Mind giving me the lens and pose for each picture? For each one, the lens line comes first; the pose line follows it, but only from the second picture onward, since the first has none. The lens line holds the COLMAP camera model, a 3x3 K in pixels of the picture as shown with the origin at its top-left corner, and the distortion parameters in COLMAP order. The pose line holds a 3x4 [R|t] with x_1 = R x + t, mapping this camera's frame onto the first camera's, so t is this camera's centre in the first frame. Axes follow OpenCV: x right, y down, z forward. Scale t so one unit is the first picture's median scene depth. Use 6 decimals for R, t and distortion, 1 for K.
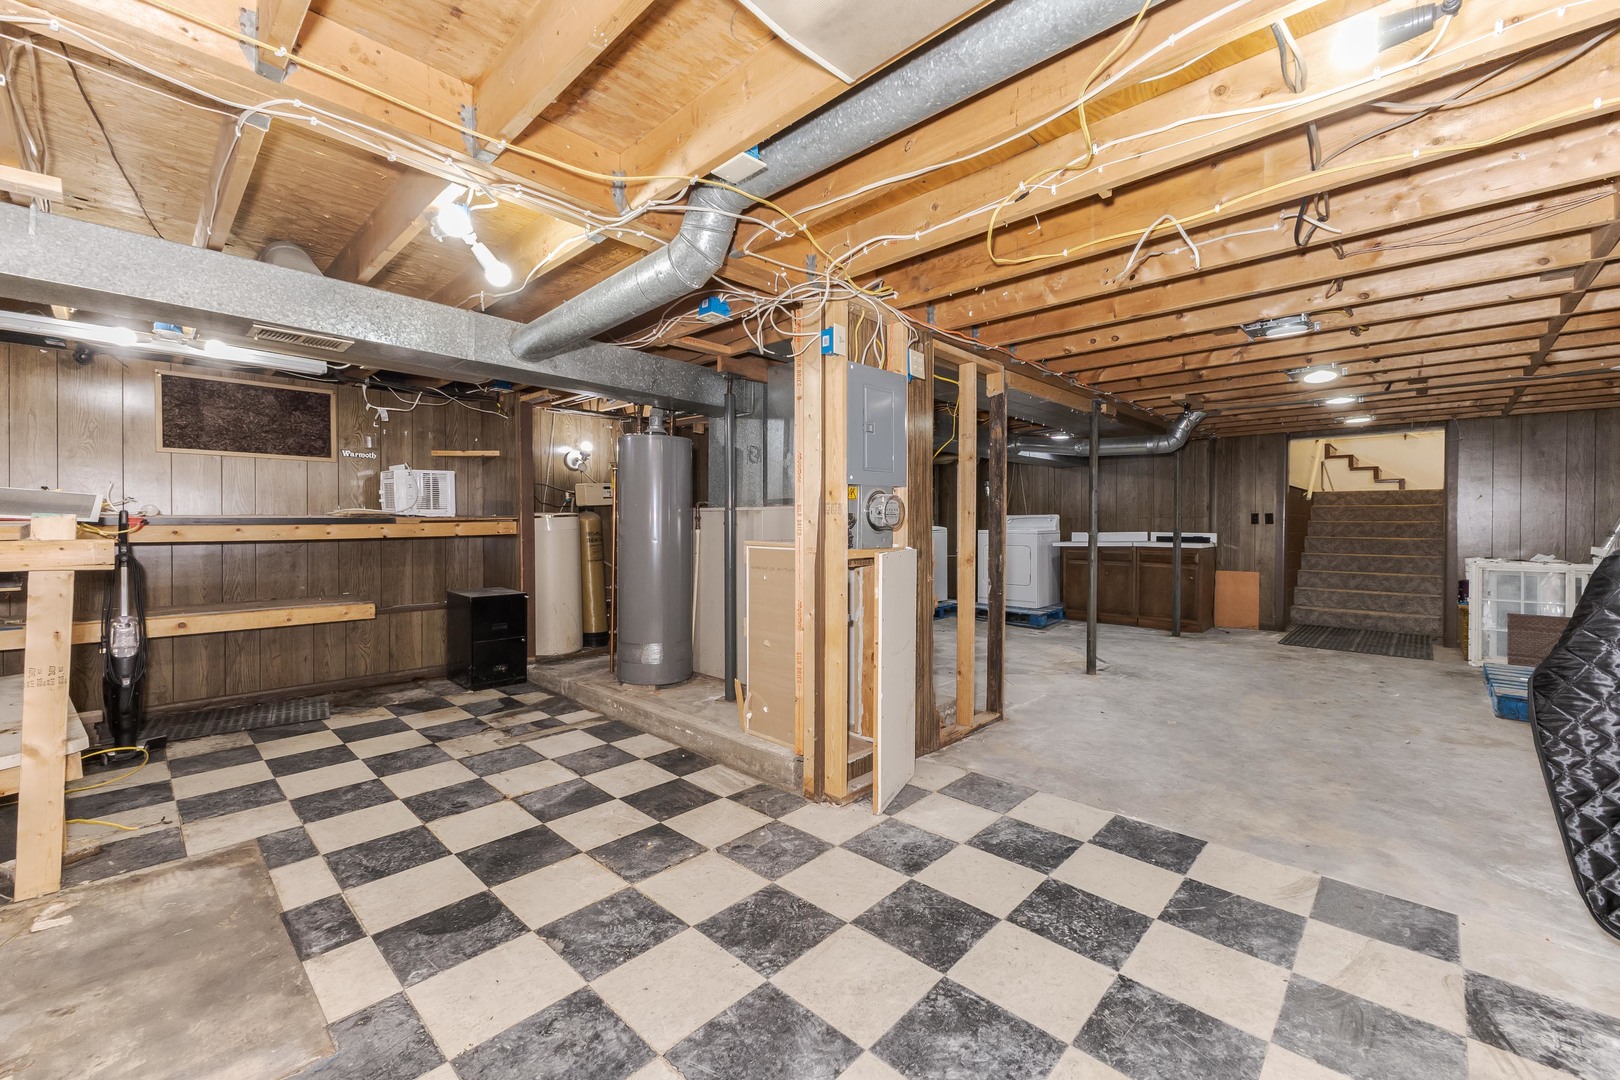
lens RADIAL K [[656.6, 0, 813.5], [0, 656.6, 544.4], [0, 0, 1]] dist [-0.001234, -0.000152]
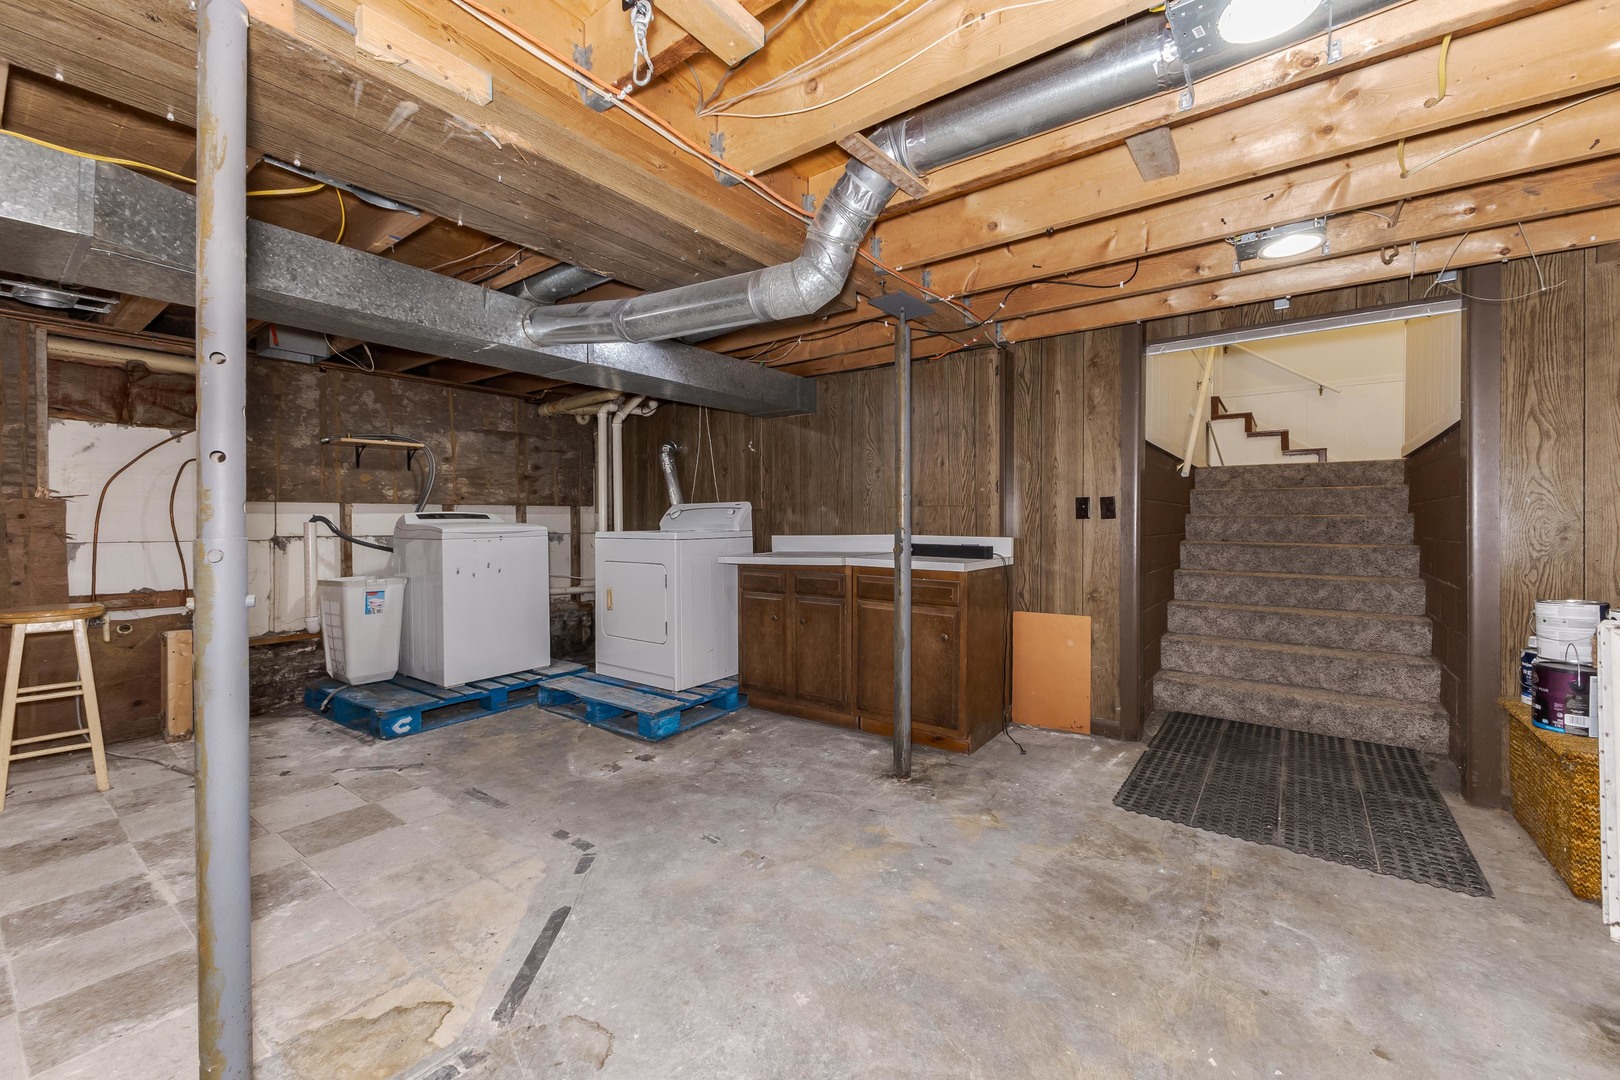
lens RADIAL K [[709.7, 0, 810.0], [0, 709.7, 540.0], [0, 0, 1]] dist [0.009786, -0.000190]
pose [[0.989142, -0.004688, 0.146886, 0.379238], [0.005735, 0.999961, -0.006701, -0.012127], [-0.146848, 0.007471, 0.989131, 0.486278]]
